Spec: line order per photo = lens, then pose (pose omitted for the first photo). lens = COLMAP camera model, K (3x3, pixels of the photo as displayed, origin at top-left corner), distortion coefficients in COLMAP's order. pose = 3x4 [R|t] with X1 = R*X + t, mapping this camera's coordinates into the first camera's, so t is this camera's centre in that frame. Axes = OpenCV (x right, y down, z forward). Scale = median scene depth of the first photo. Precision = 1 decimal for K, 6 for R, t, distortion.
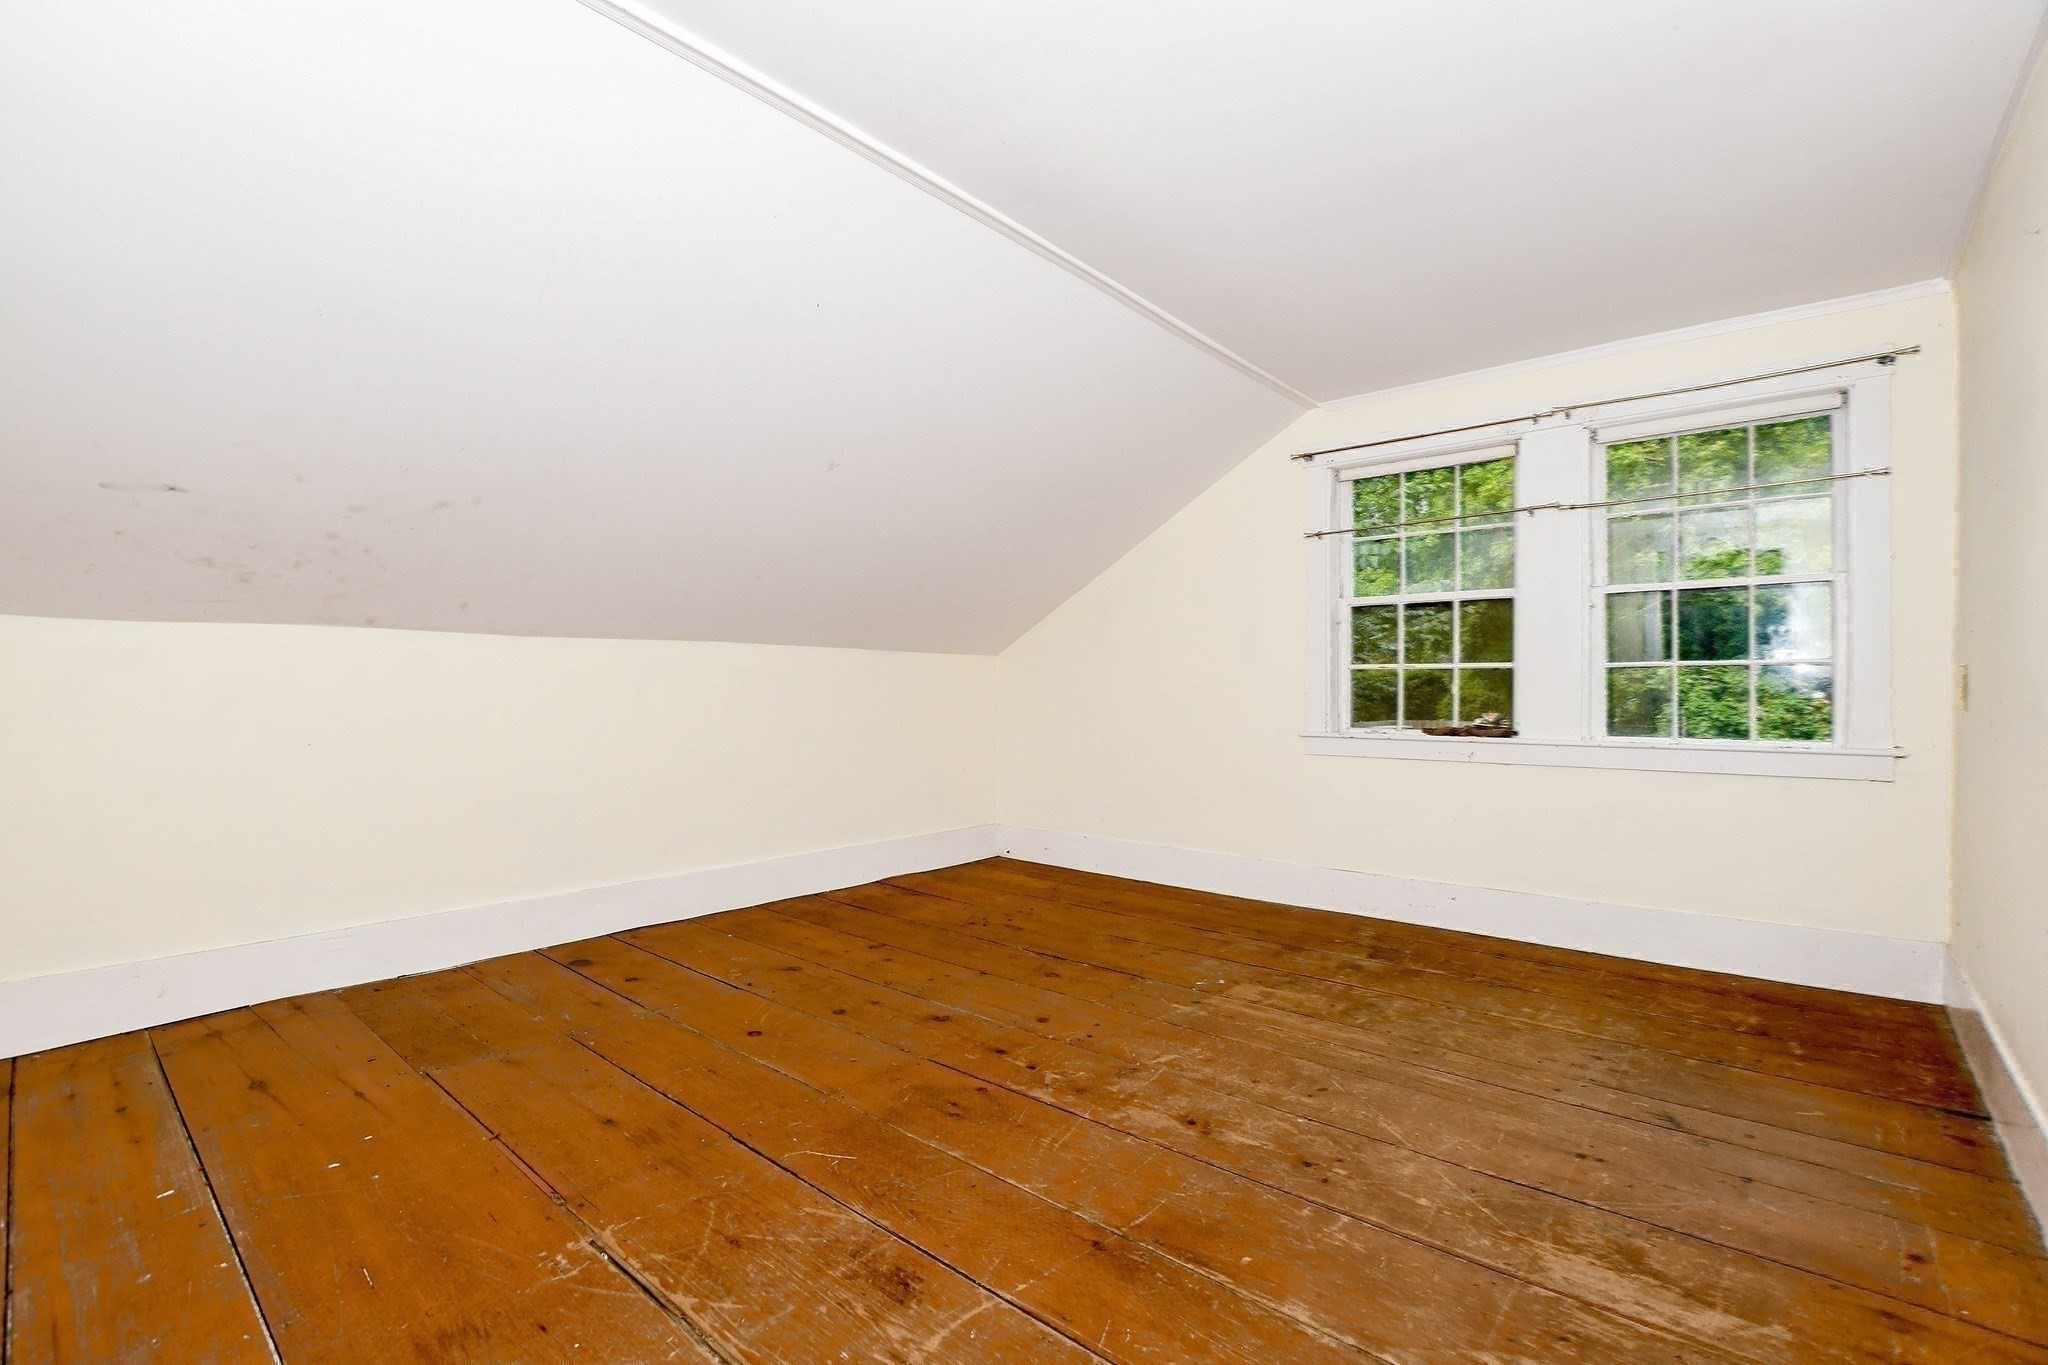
lens RADIAL K [[920.7, 0, 1012.9], [0, 920.7, 681.4], [0, 0, 1]] dist [-0.031694, 0.004390]
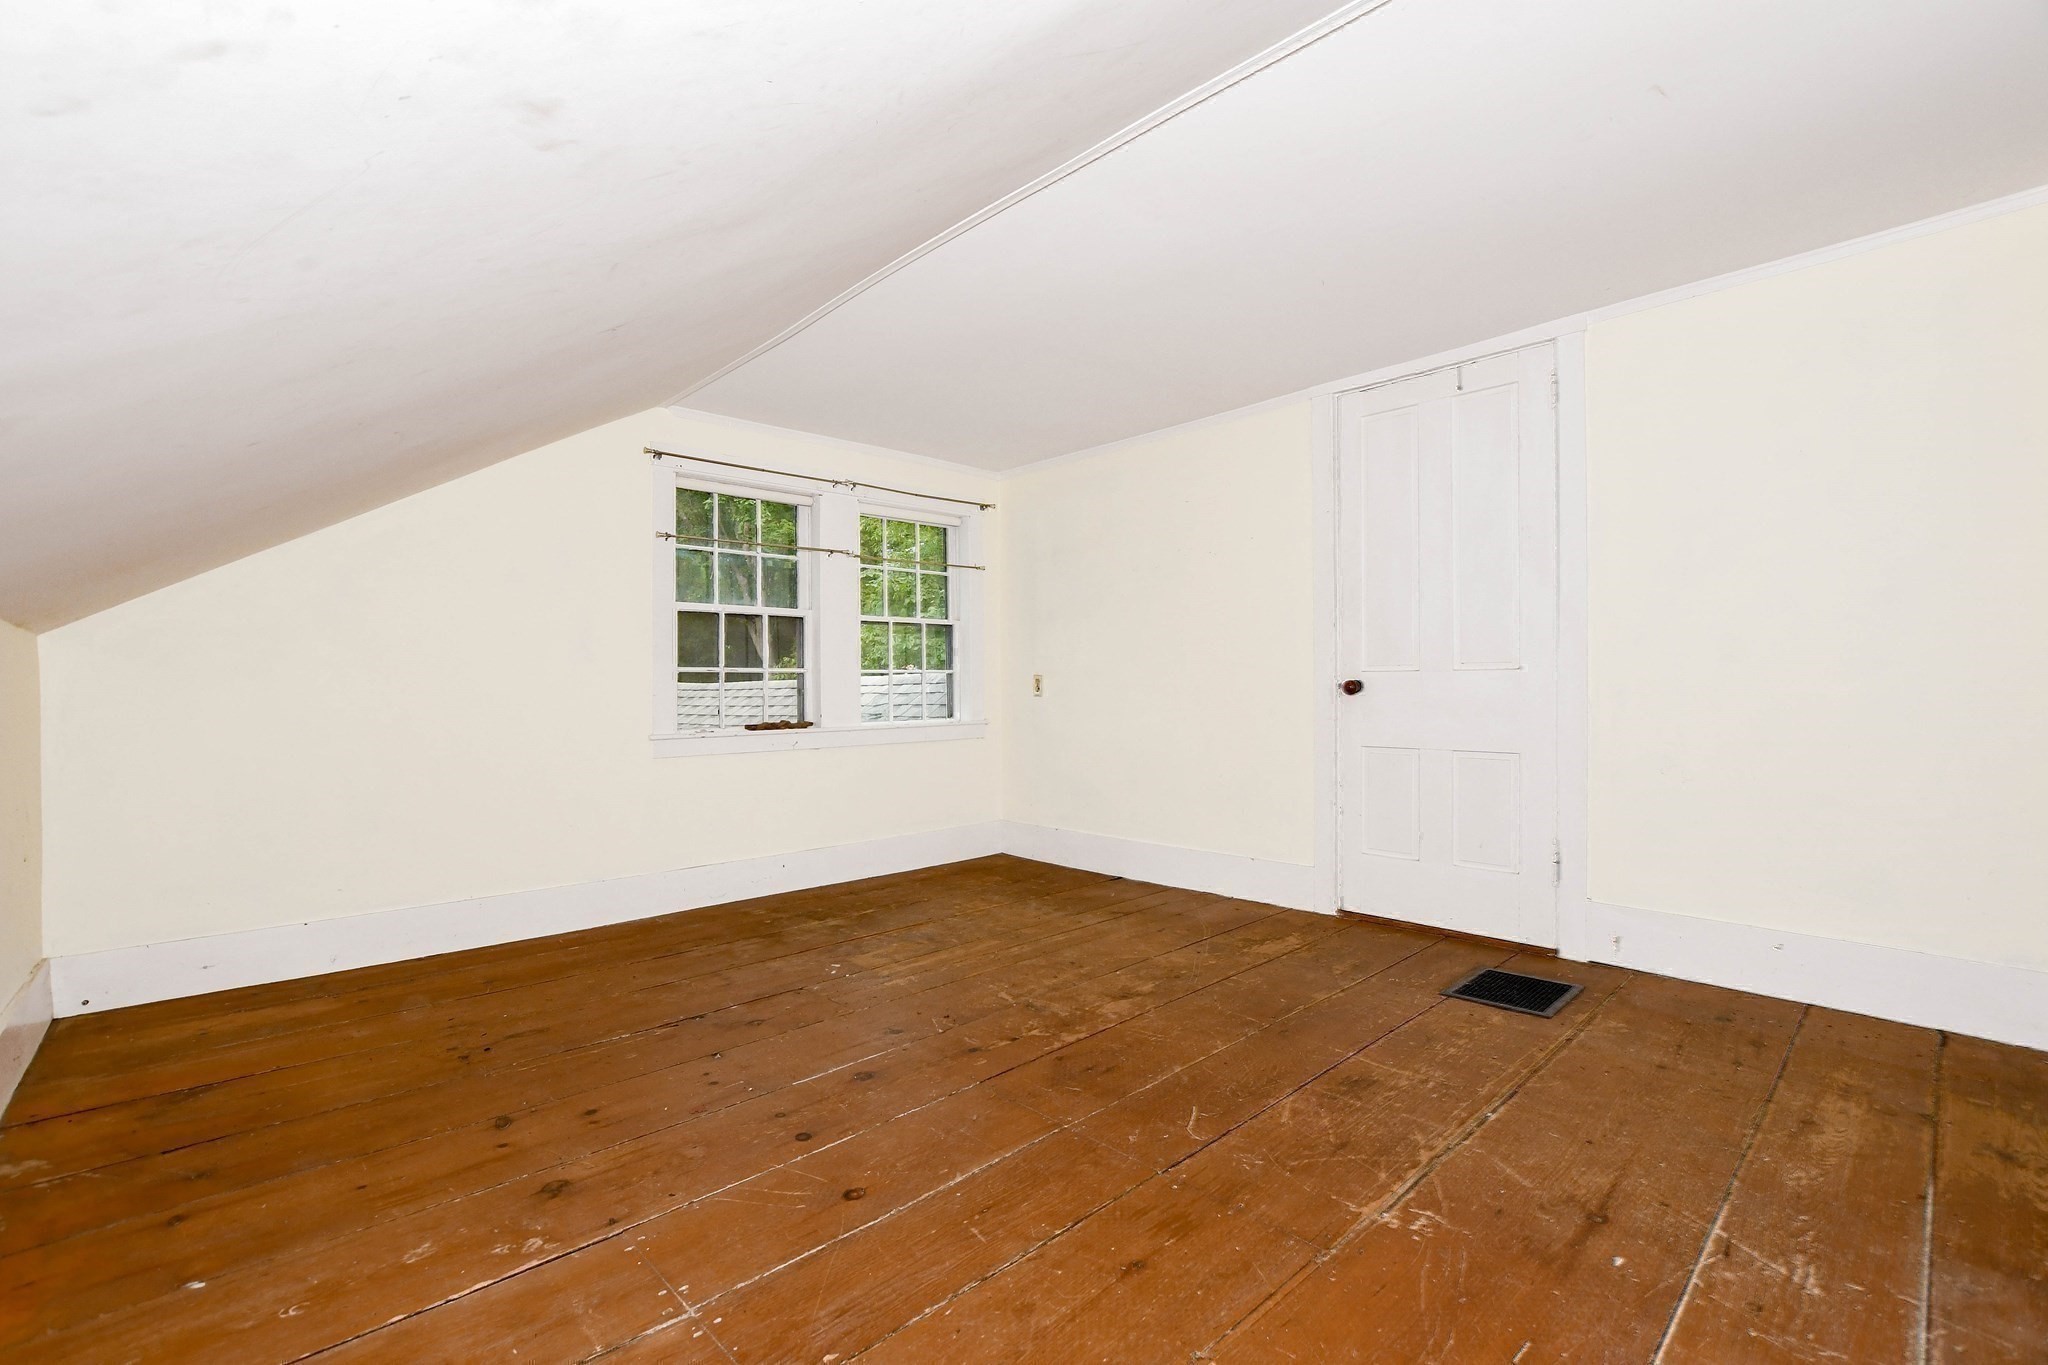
lens RADIAL K [[920.7, 0, 1012.9], [0, 920.7, 681.4], [0, 0, 1]] dist [-0.031694, 0.004390]
pose [[0.078797, 0.008018, 0.996858, -0.907062], [0.005894, 0.999946, -0.008509, 0.010364], [-0.996873, 0.006546, 0.078745, 0.788249]]
